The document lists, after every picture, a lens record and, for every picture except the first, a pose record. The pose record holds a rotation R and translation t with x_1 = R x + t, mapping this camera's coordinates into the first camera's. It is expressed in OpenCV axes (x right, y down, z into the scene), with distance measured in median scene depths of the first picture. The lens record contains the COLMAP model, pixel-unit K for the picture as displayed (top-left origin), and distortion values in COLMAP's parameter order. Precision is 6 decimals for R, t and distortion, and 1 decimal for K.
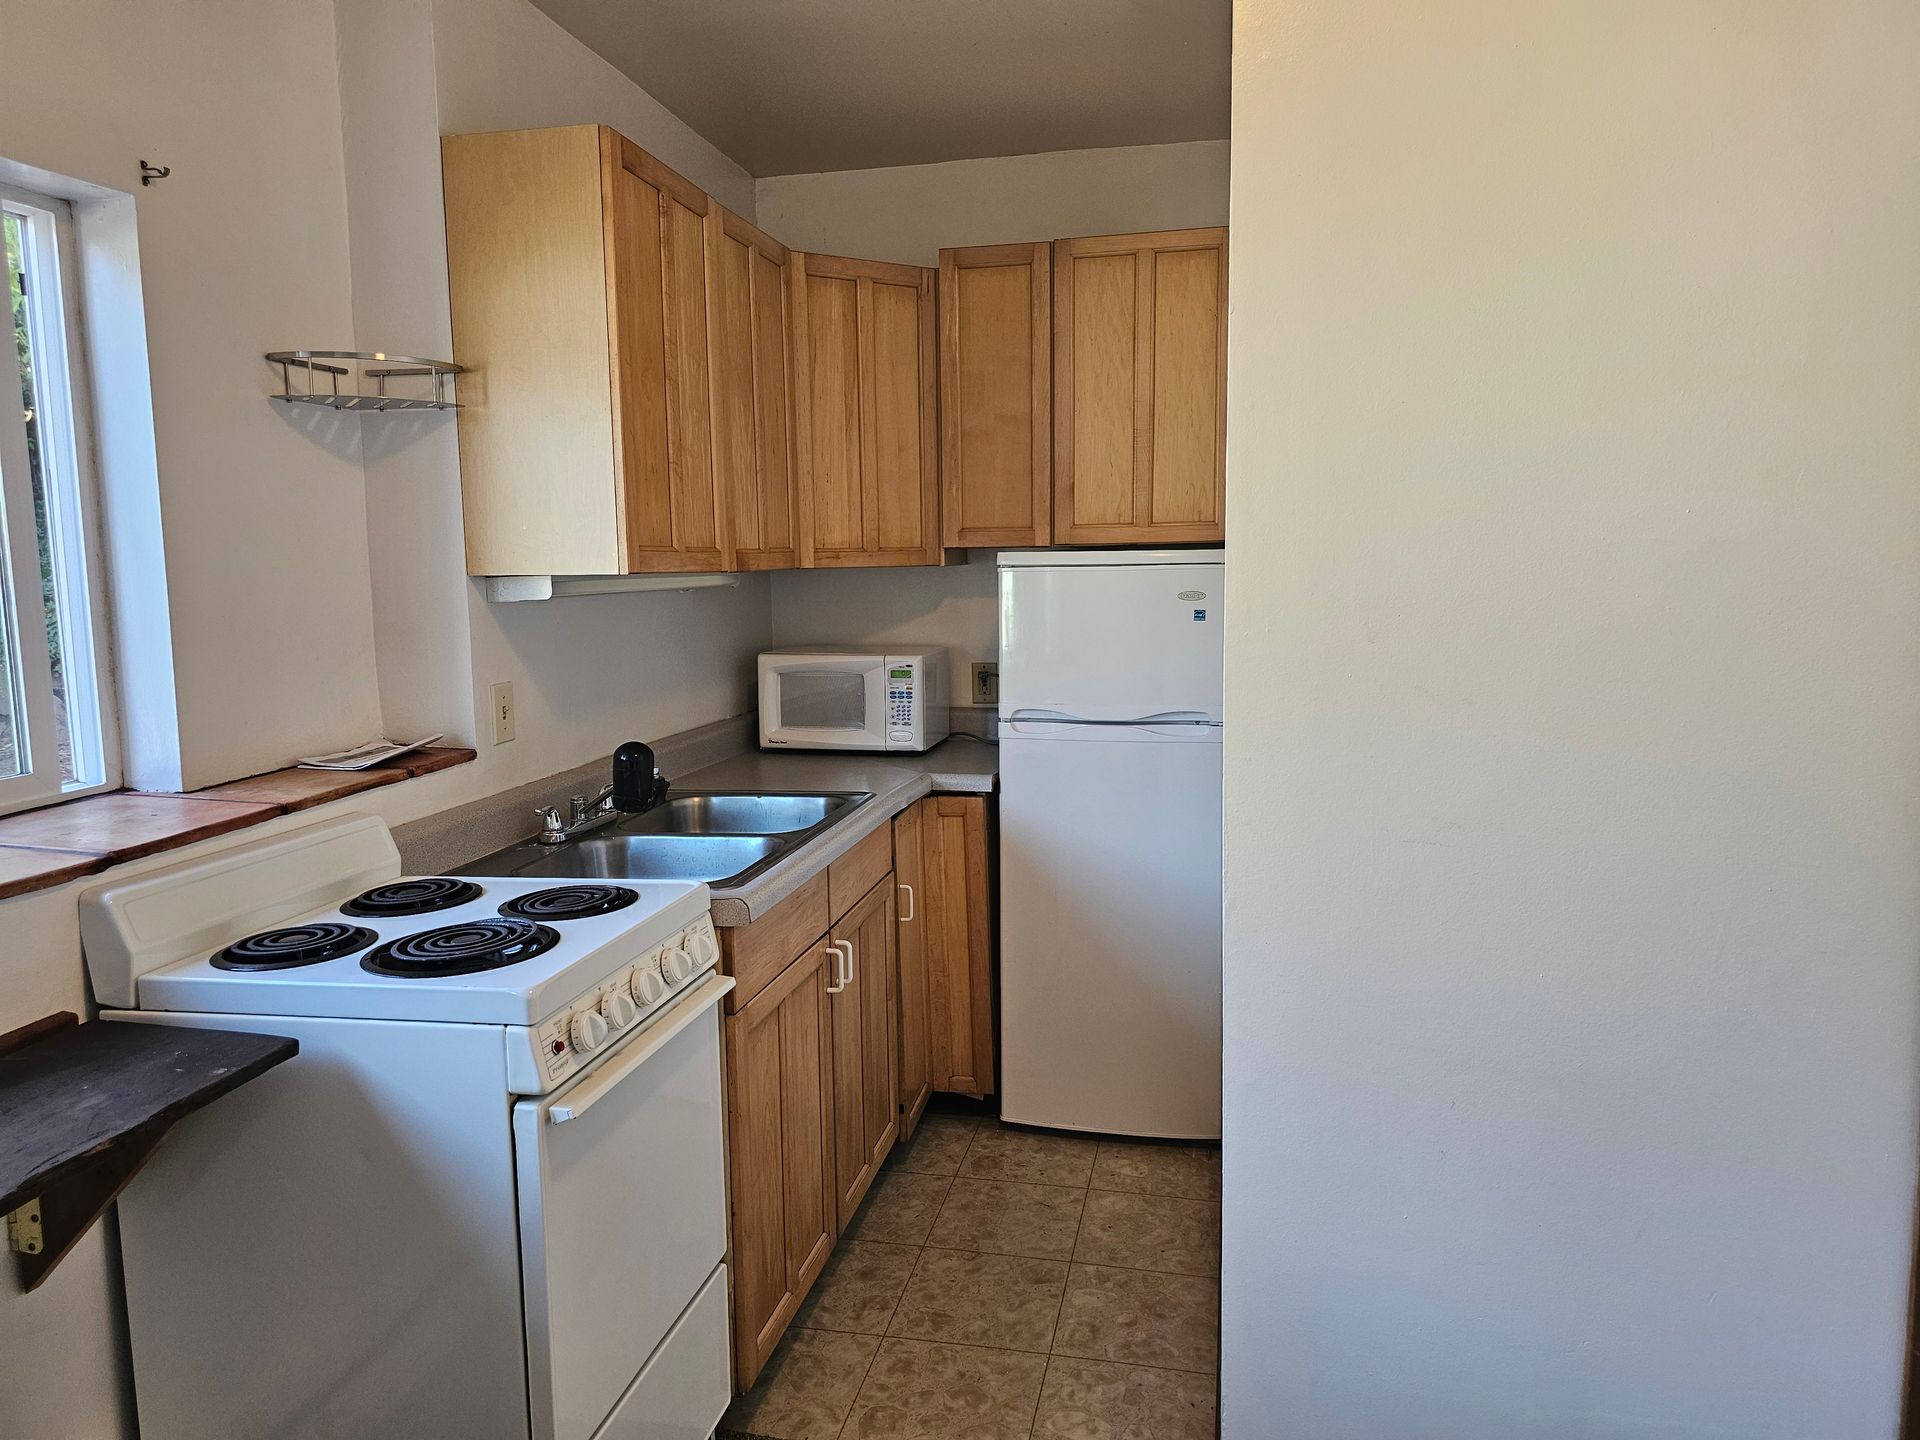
lens RADIAL K [[1275.0, 0, 943.2], [0, 1275.0, 691.3], [0, 0, 1]] dist [0.069505, -0.058322]
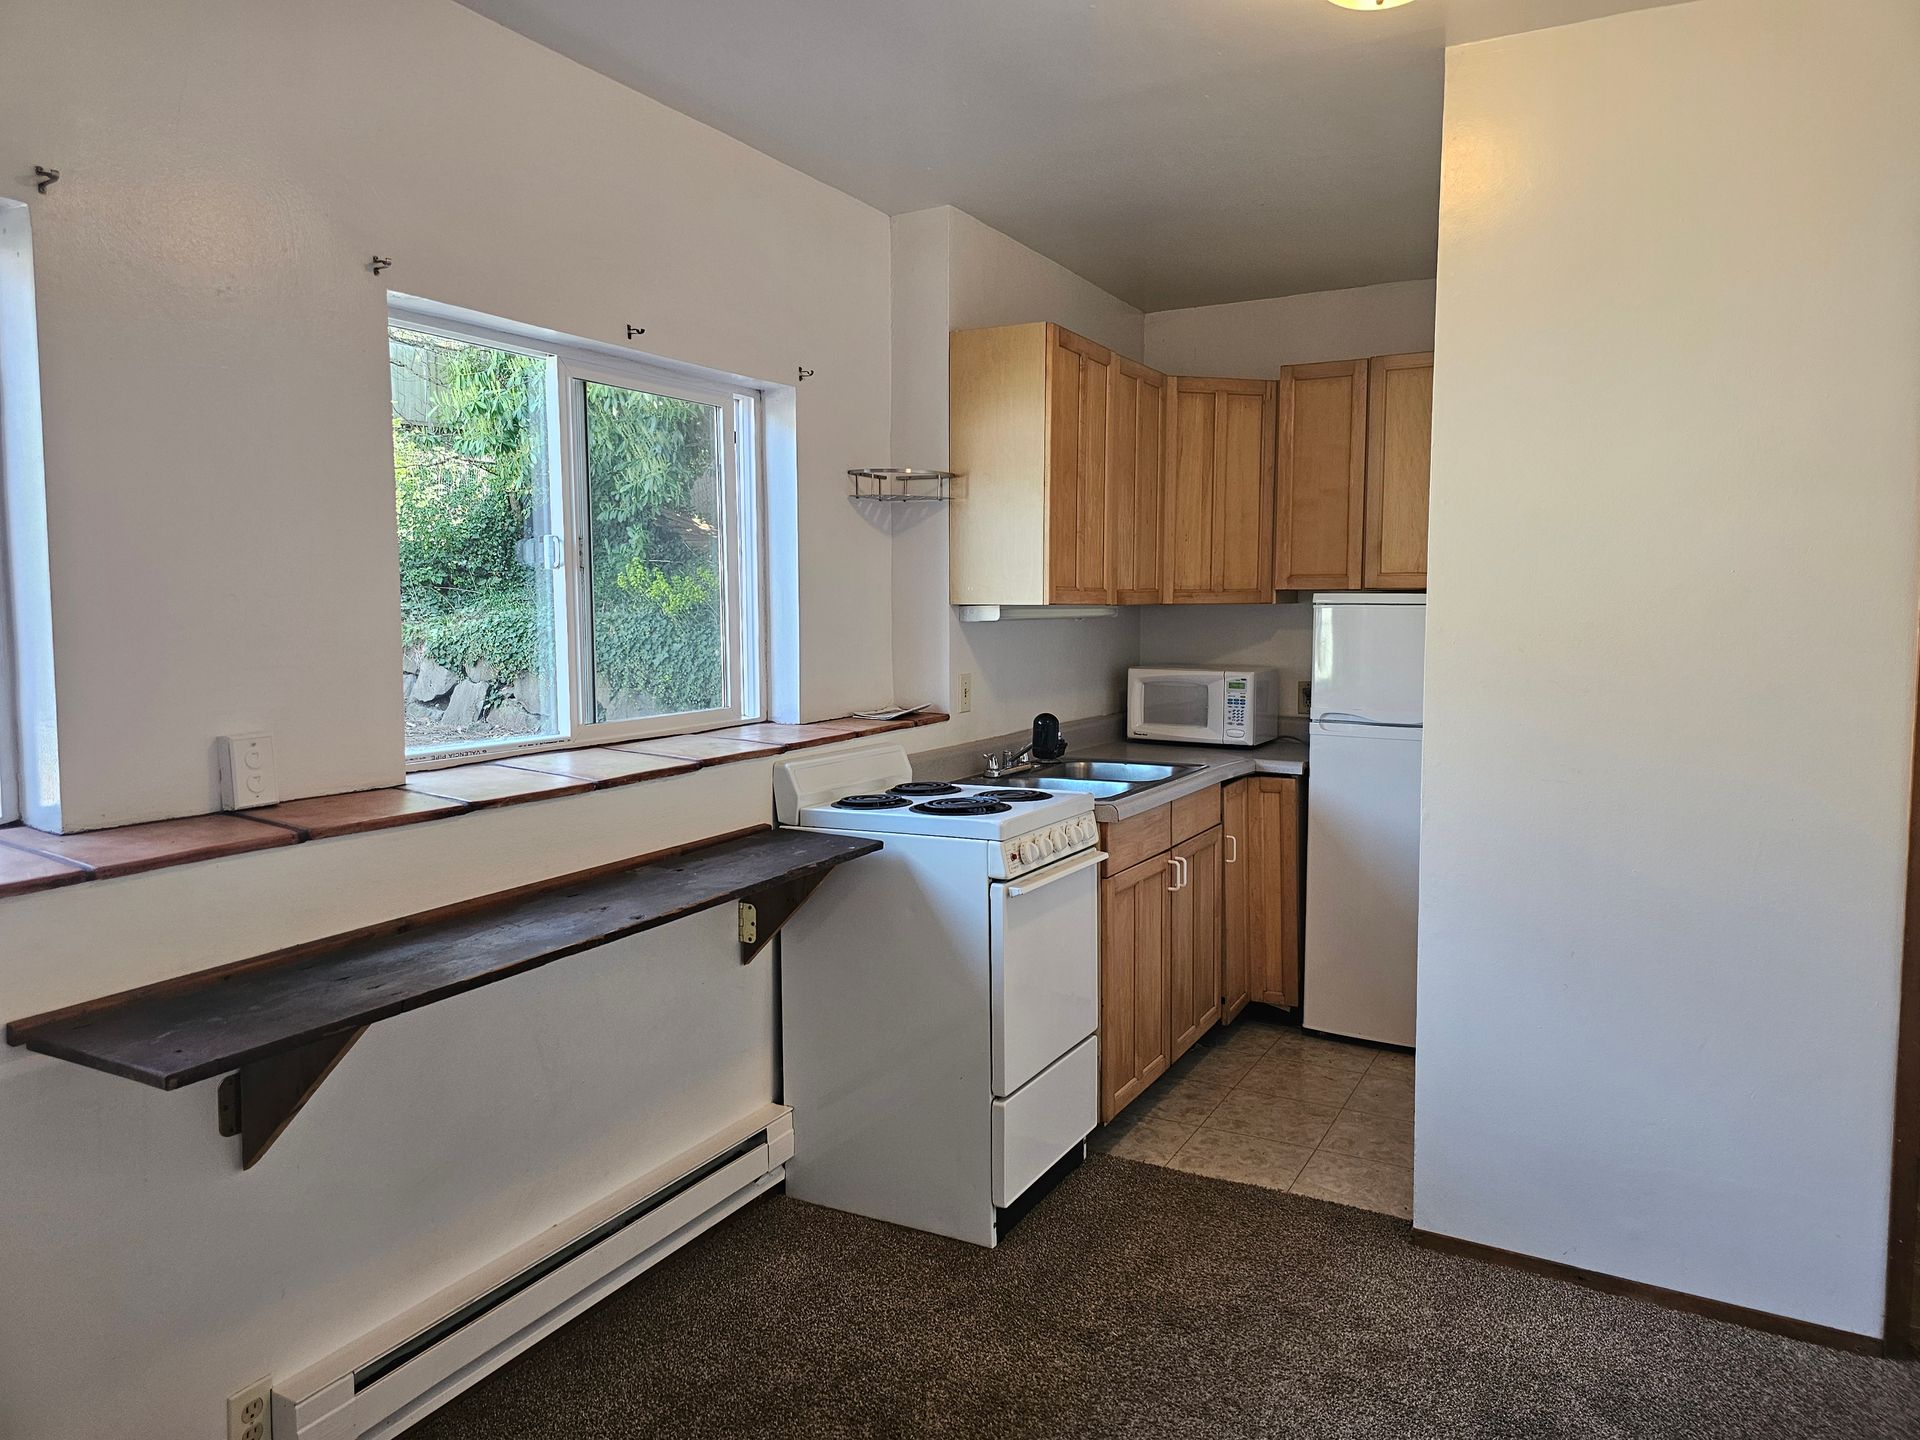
lens RADIAL K [[1275.0, 0, 964.3], [0, 1275.0, 693.5], [0, 0, 1]] dist [0.069505, -0.058322]
pose [[0.962848, 0.035035, -0.267761, 0.056214], [-0.043872, 0.998670, -0.027091, 0.048806], [0.266456, 0.037832, 0.963104, -0.394424]]
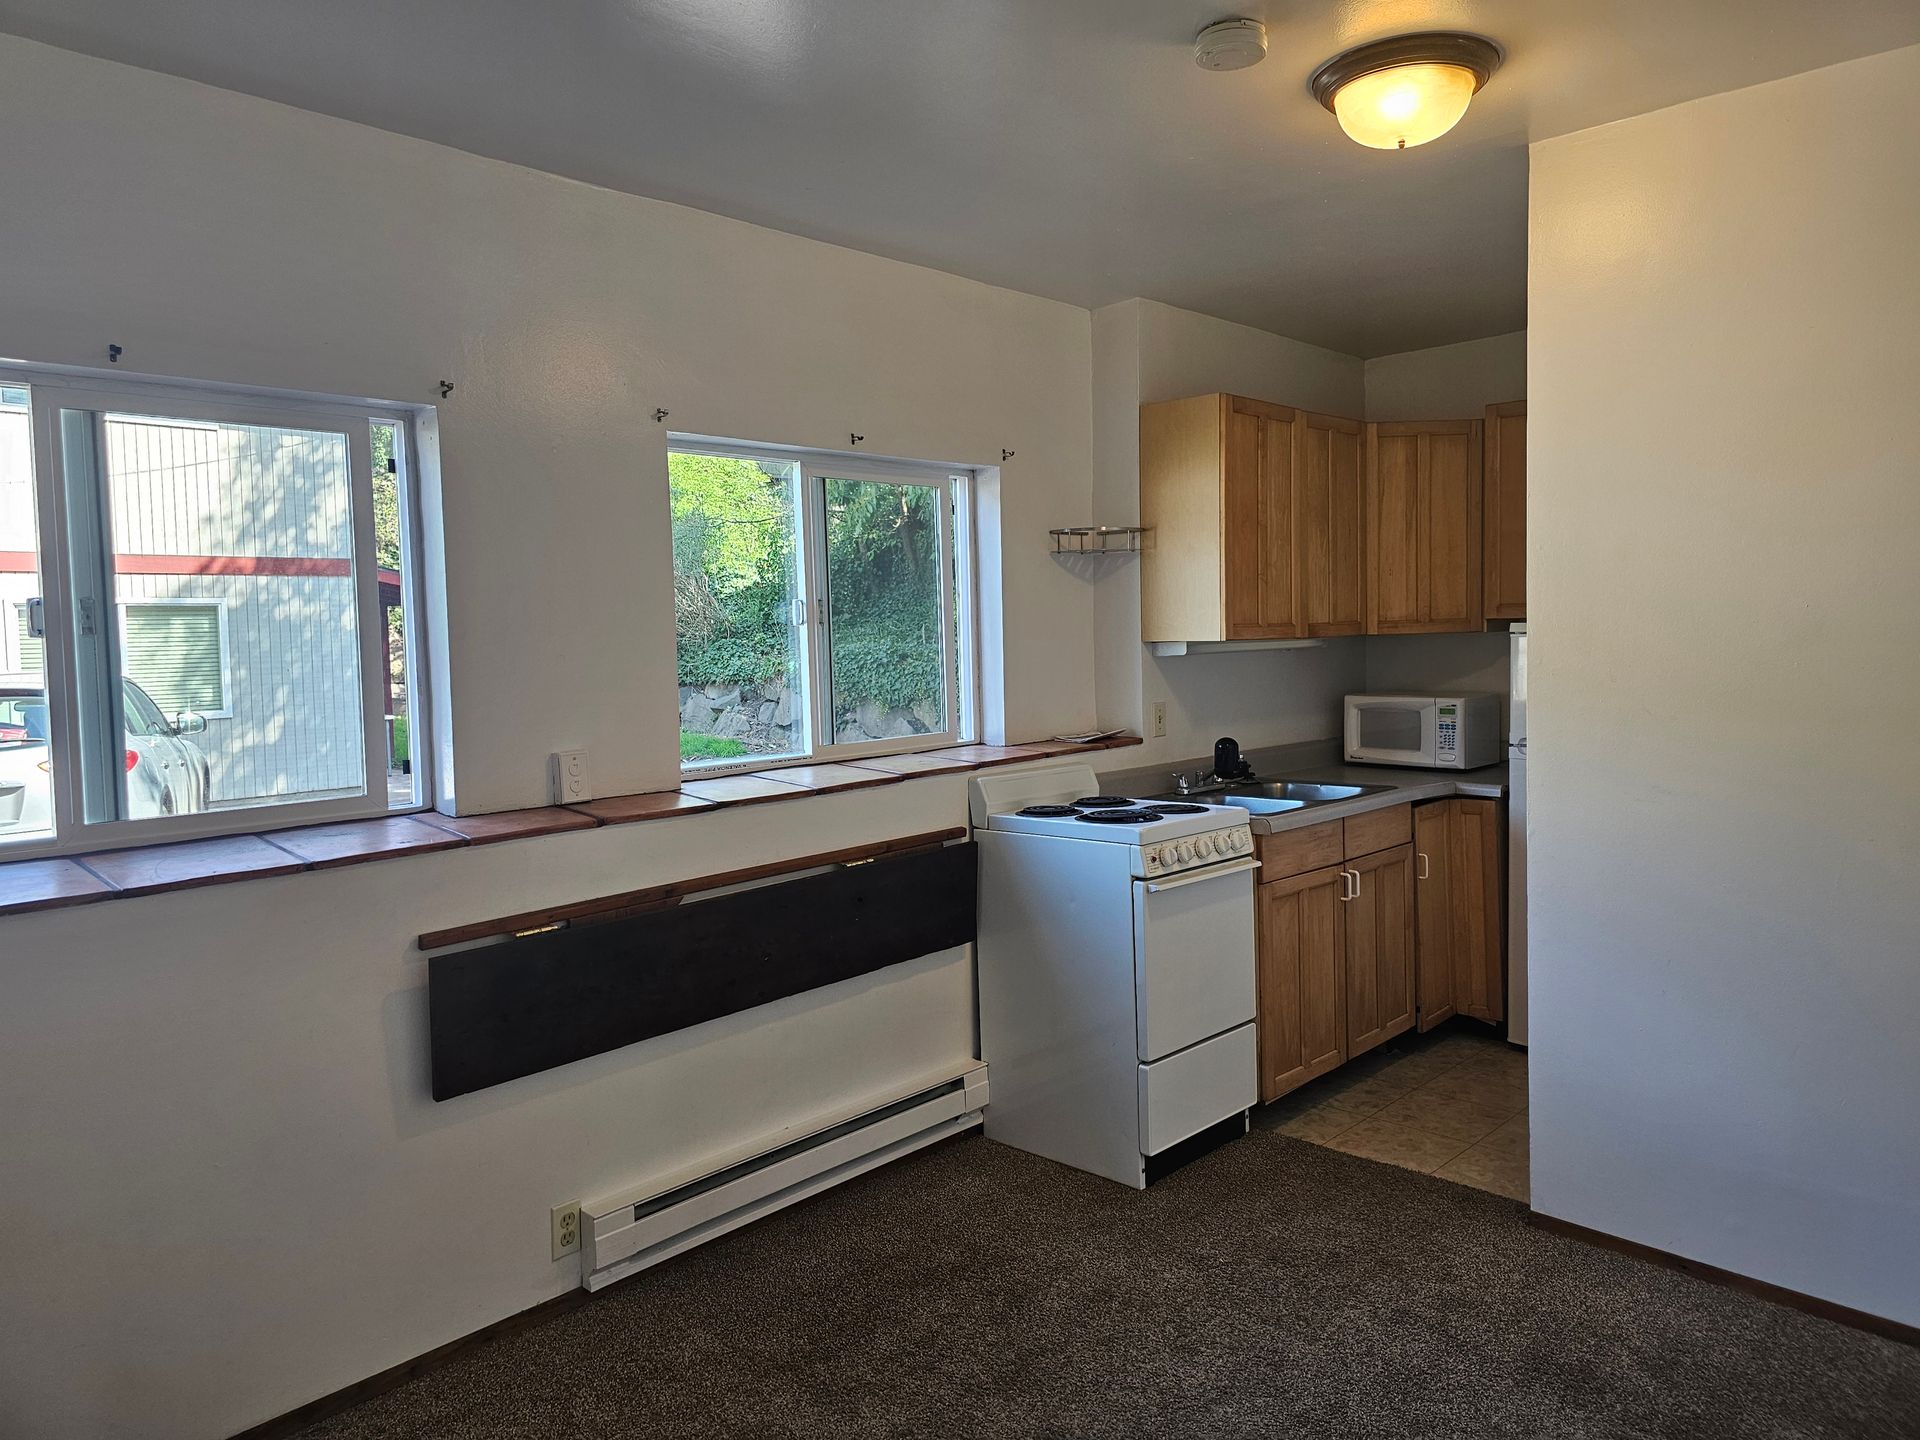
lens RADIAL K [[1275.0, 0, 959.4], [0, 1275.0, 693.5], [0, 0, 1]] dist [0.069505, -0.058322]
pose [[0.854259, 0.022363, -0.519366, 0.271146], [-0.046292, 0.998378, -0.033153, 0.042854], [0.517782, 0.052364, 0.853909, -0.520517]]
